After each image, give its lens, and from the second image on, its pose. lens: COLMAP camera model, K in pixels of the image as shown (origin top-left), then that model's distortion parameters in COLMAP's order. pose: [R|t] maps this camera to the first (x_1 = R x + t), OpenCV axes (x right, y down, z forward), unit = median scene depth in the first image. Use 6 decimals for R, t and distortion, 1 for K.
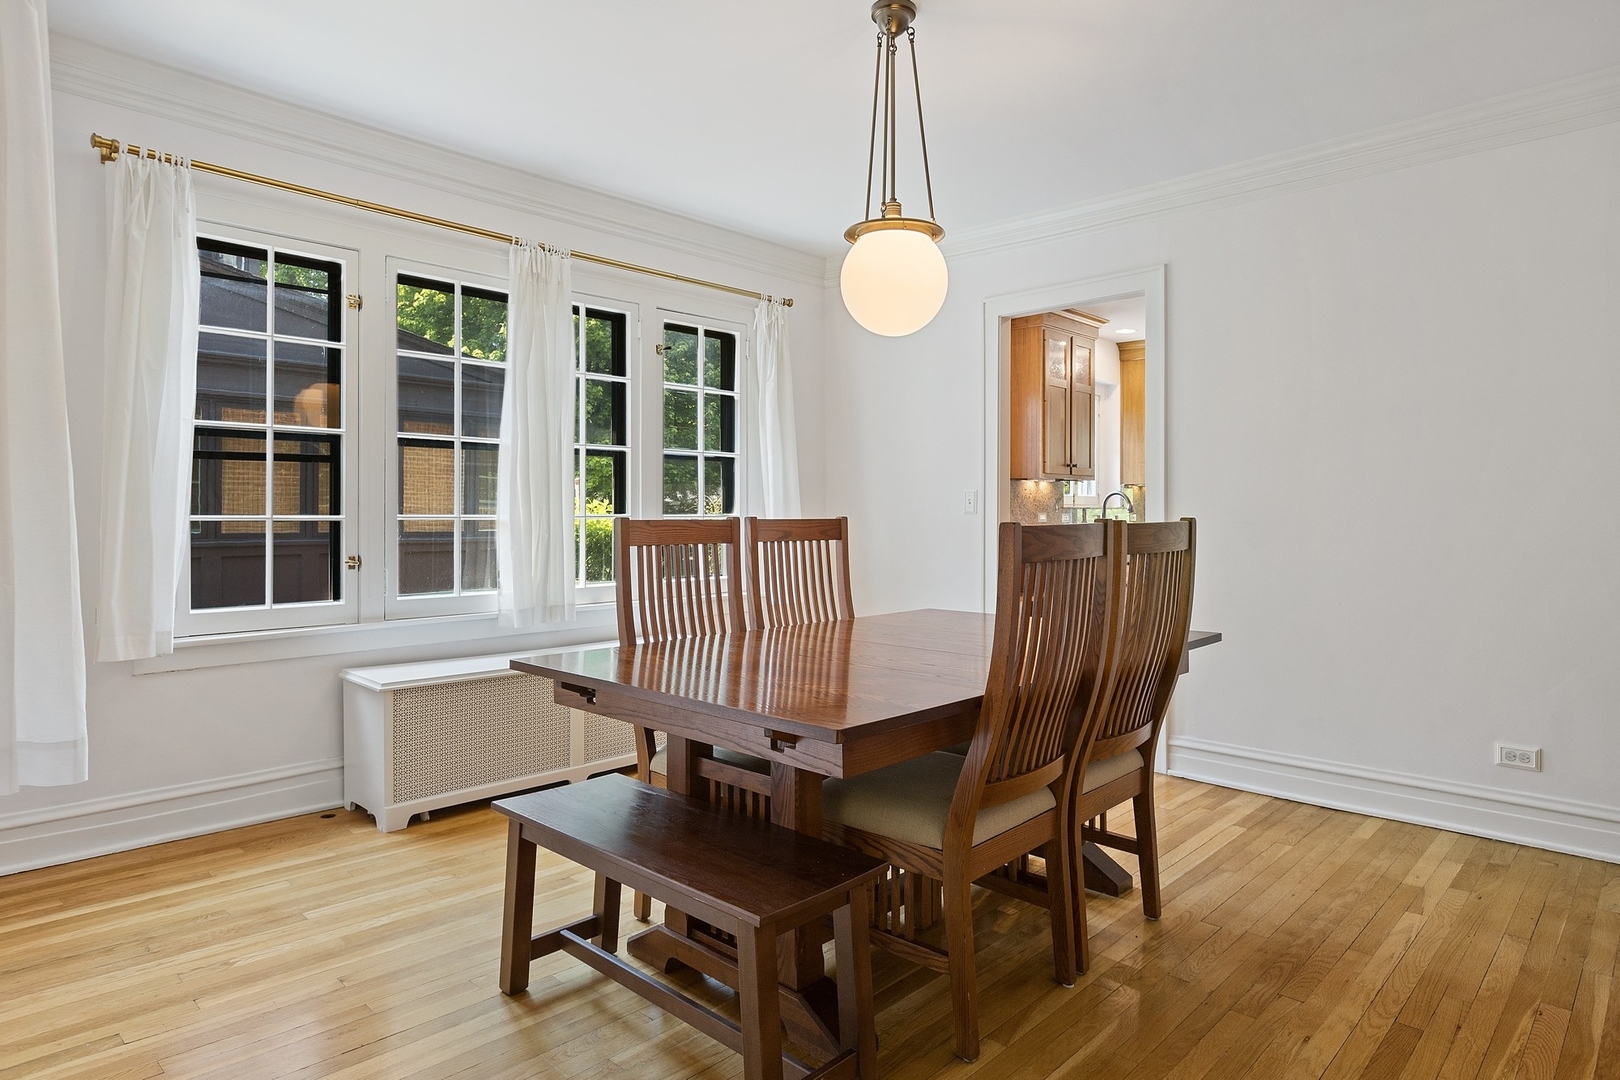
lens RADIAL K [[930.4, 0, 801.8], [0, 930.4, 519.2], [0, 0, 1]] dist [0.000403, 0.000797]
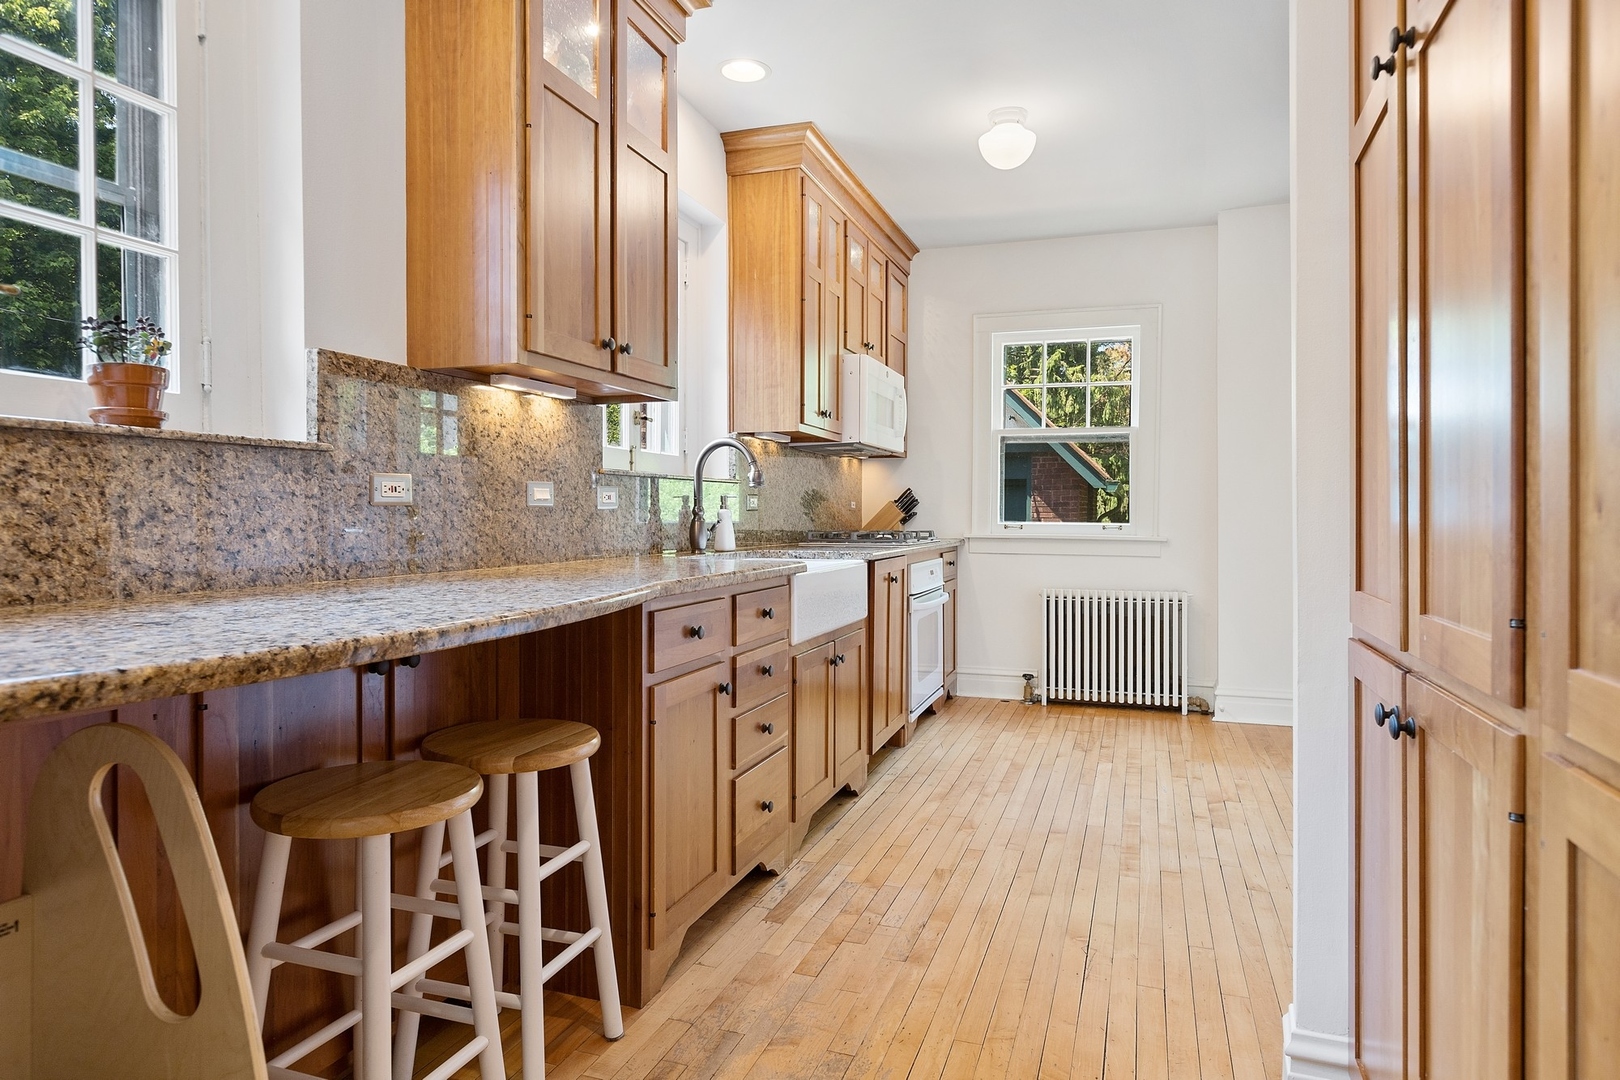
lens RADIAL K [[991.1, 0, 808.9], [0, 991.1, 519.8], [0, 0, 1]] dist [-0.000076, -0.000018]
pose [[0.905540, -0.003809, 0.424243, 0.192322], [0.005655, 0.999979, -0.003092, 0.010134], [-0.424223, 0.005198, 0.905543, 0.613638]]
